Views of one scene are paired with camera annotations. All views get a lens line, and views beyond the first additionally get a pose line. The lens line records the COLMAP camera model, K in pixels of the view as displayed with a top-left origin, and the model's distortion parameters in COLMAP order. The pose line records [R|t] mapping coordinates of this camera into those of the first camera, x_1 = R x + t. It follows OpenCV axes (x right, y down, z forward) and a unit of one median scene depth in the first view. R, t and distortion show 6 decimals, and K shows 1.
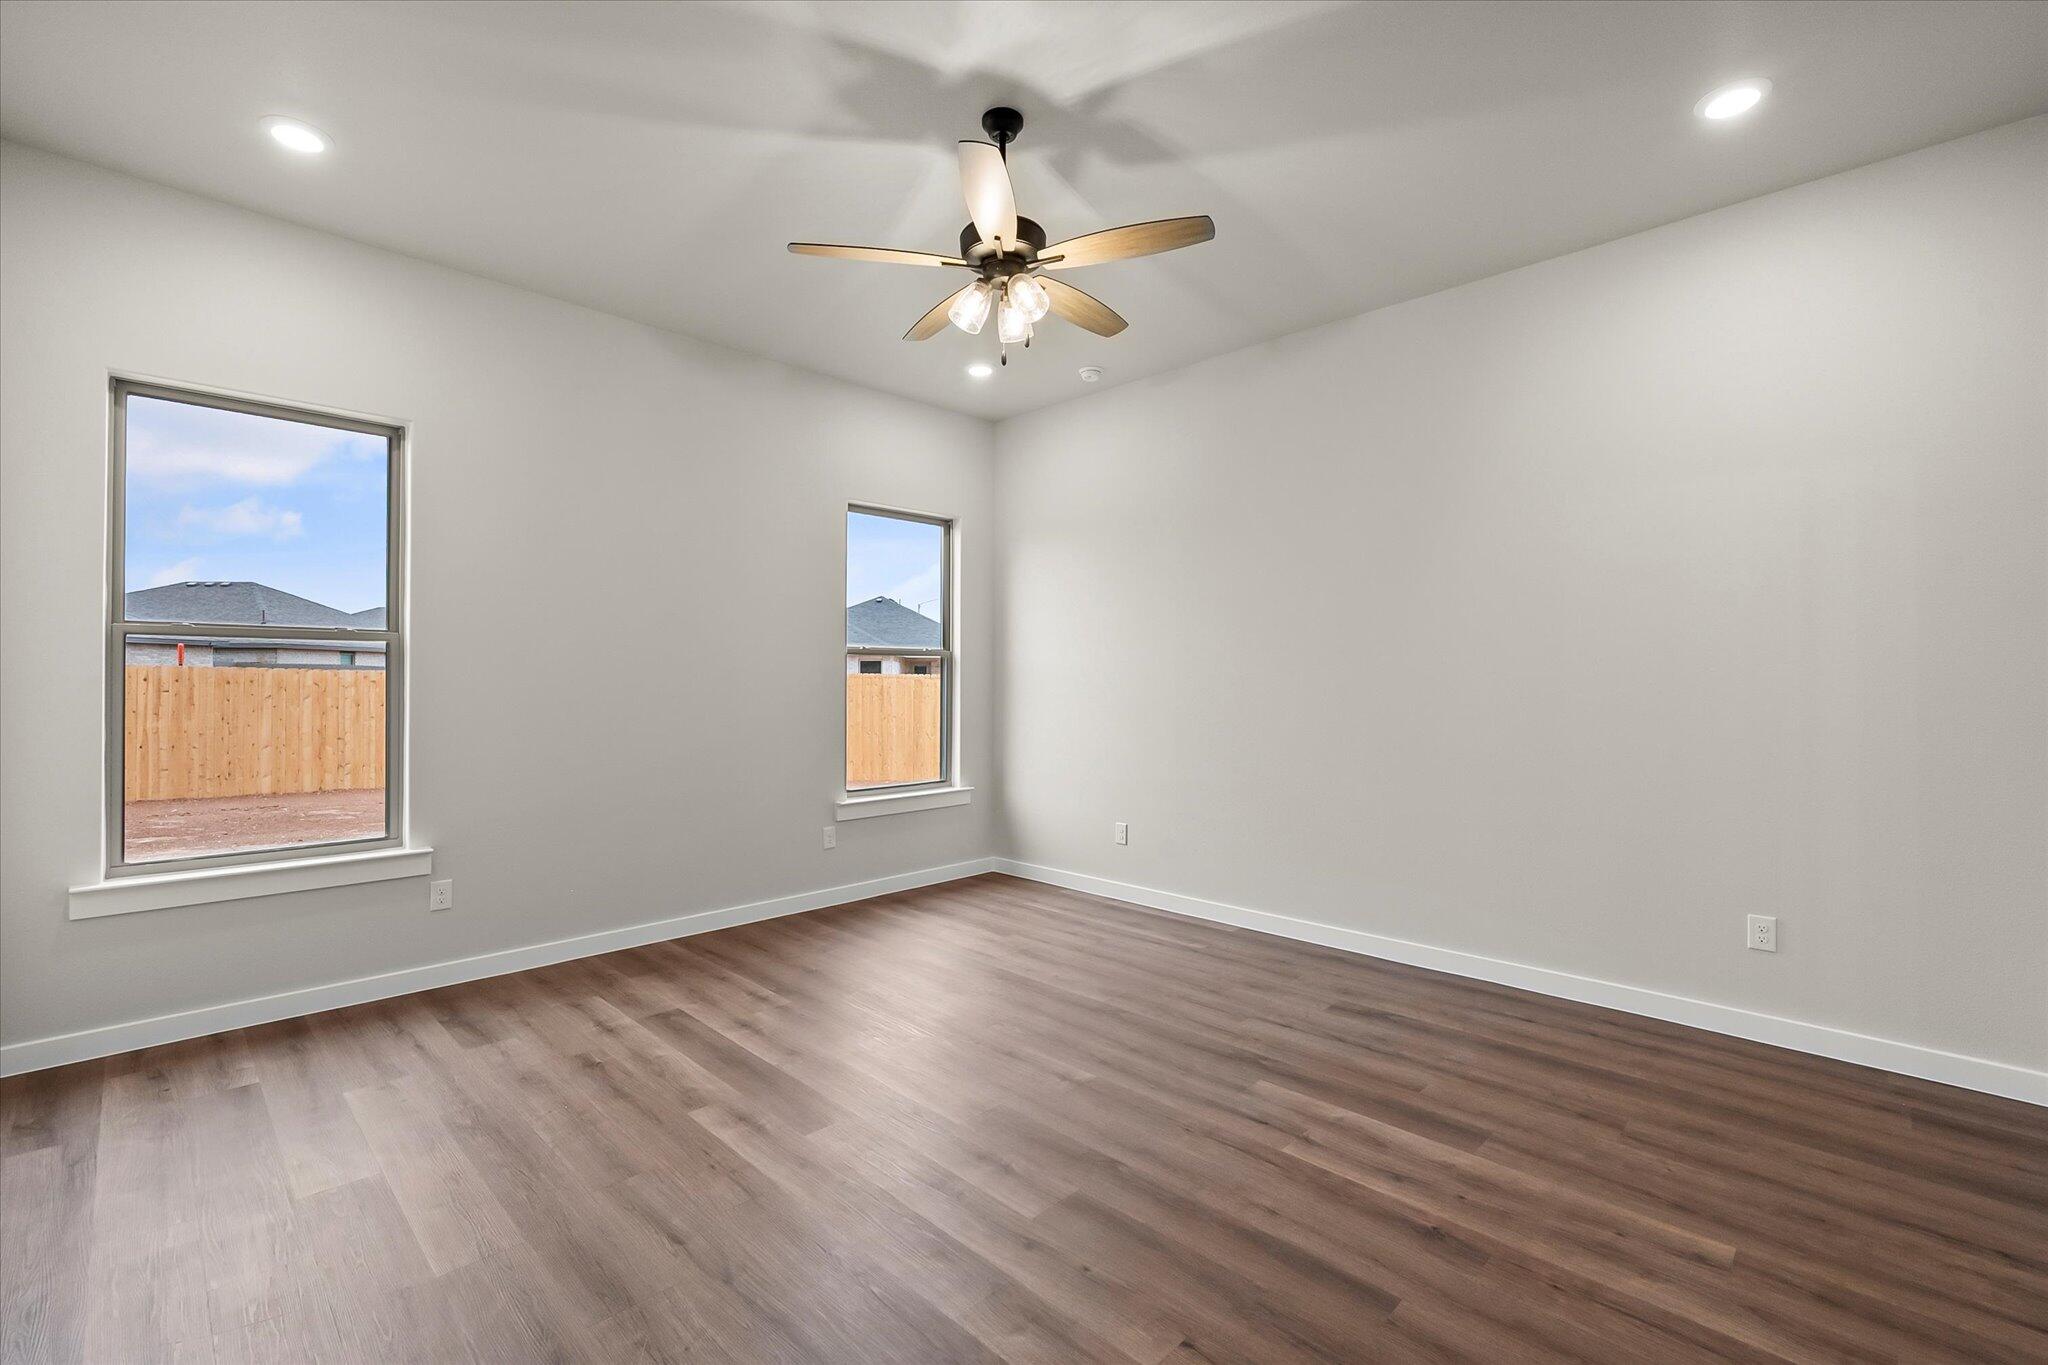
lens RADIAL K [[886.8, 0, 1019.0], [0, 886.8, 673.1], [0, 0, 1]] dist [-0.000932, -0.000205]
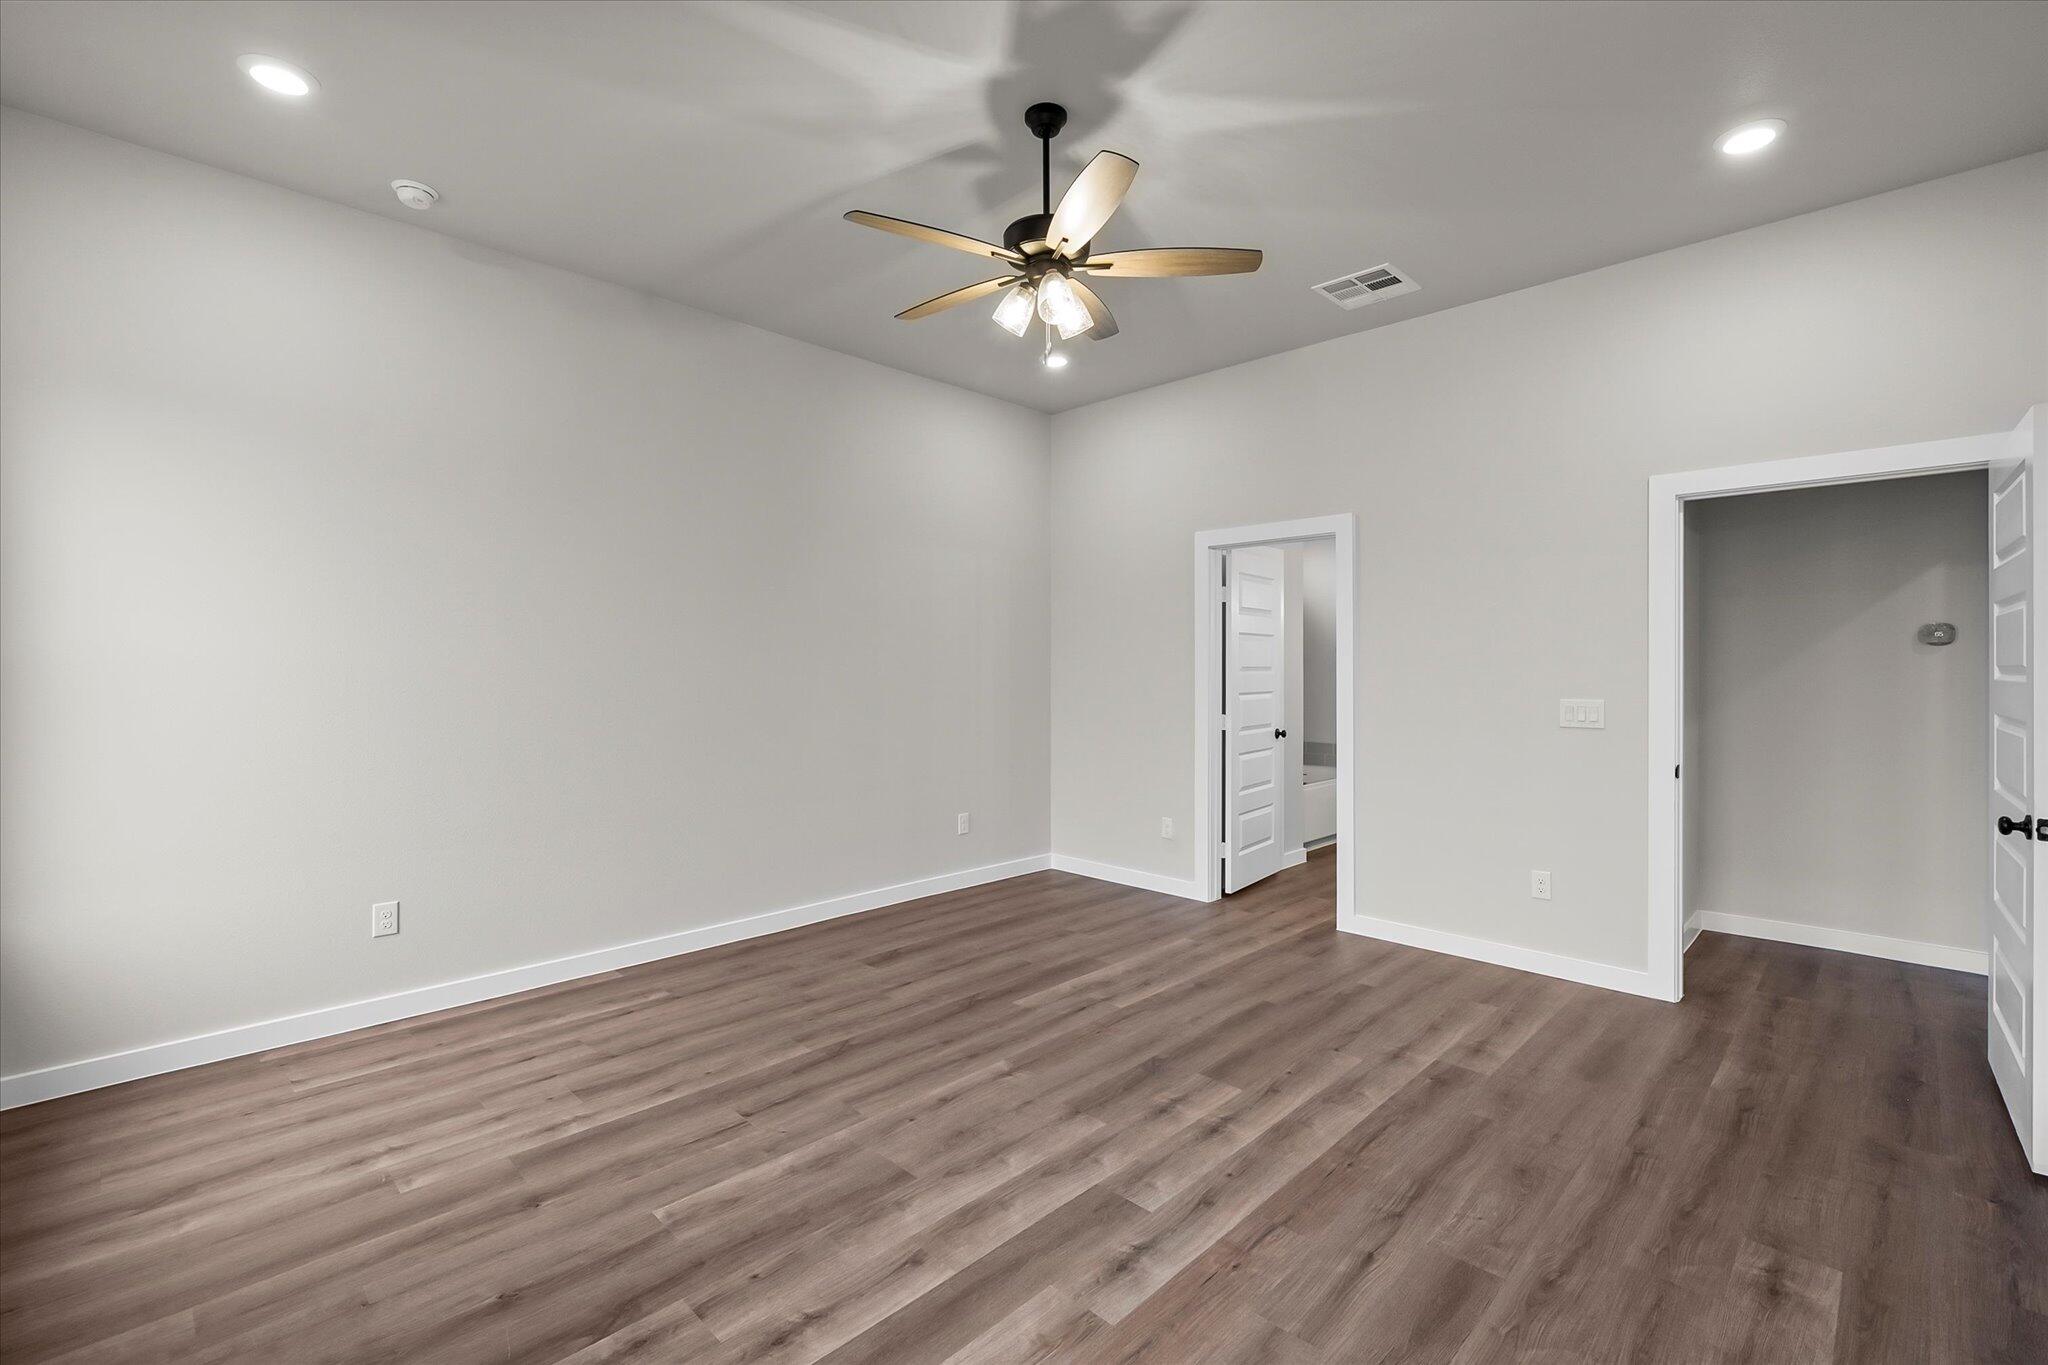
lens RADIAL K [[904.8, 0, 1025.0], [0, 904.8, 665.8], [0, 0, 1]] dist [-0.003591, -0.000339]
pose [[-0.009063, -0.000479, 0.999959, -0.915721], [-0.008068, 0.999967, 0.000406, -0.010604], [-0.999926, -0.008064, -0.009066, 0.923083]]
